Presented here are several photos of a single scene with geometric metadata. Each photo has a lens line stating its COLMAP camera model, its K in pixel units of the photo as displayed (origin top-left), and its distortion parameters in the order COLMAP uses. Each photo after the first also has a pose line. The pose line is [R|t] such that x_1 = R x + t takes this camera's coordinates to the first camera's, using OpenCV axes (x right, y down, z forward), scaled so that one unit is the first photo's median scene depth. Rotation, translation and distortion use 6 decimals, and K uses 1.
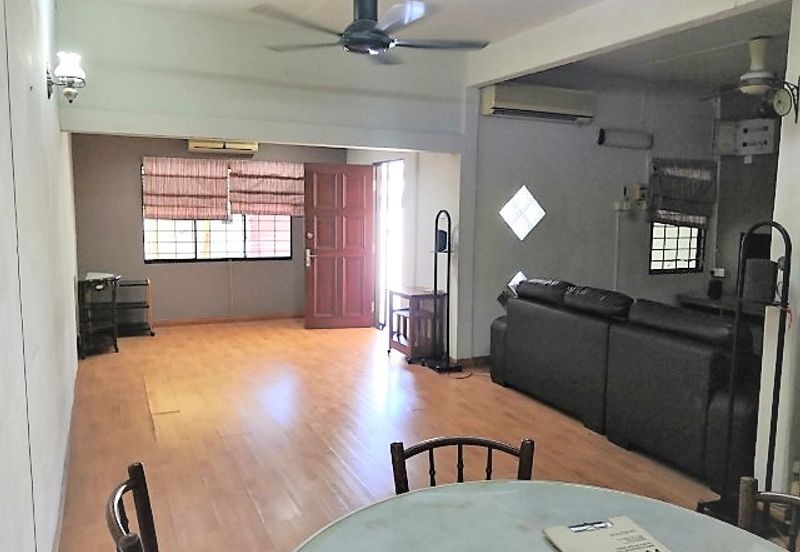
lens RADIAL K [[632.9, 0, 406.4], [0, 632.9, 273.8], [0, 0, 1]] dist [0.007884, -0.000525]
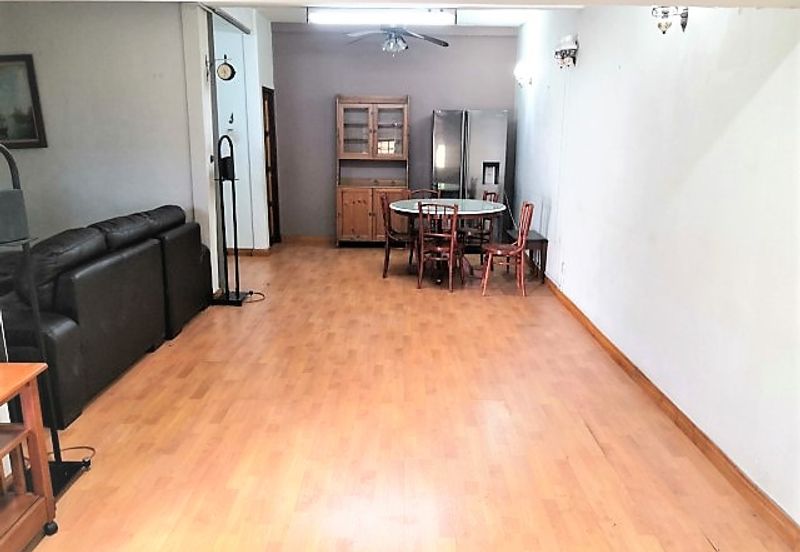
lens RADIAL K [[632.9, 0, 403.0], [0, 632.9, 281.2], [0, 0, 1]] dist [0.007884, -0.000525]
pose [[-0.902494, -0.119367, 0.413831, -0.364587], [0.028916, 0.941868, 0.334737, -0.144072], [-0.429730, 0.314065, -0.846578, 1.259175]]
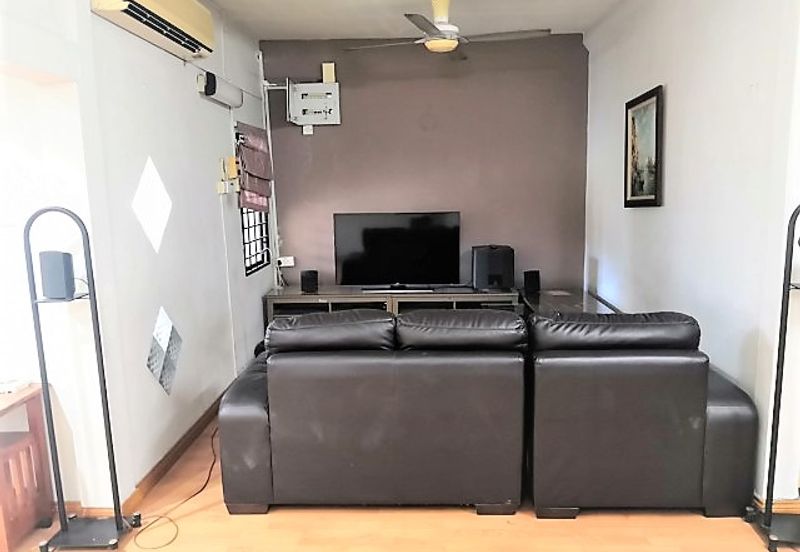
lens RADIAL K [[632.9, 0, 400.7], [0, 632.9, 275.9], [0, 0, 1]] dist [0.007884, -0.000525]
pose [[0.450933, -0.158480, 0.878376, -0.236272], [0.126256, 0.985541, 0.112999, -0.073421], [-0.883583, 0.059945, 0.464422, 0.567112]]
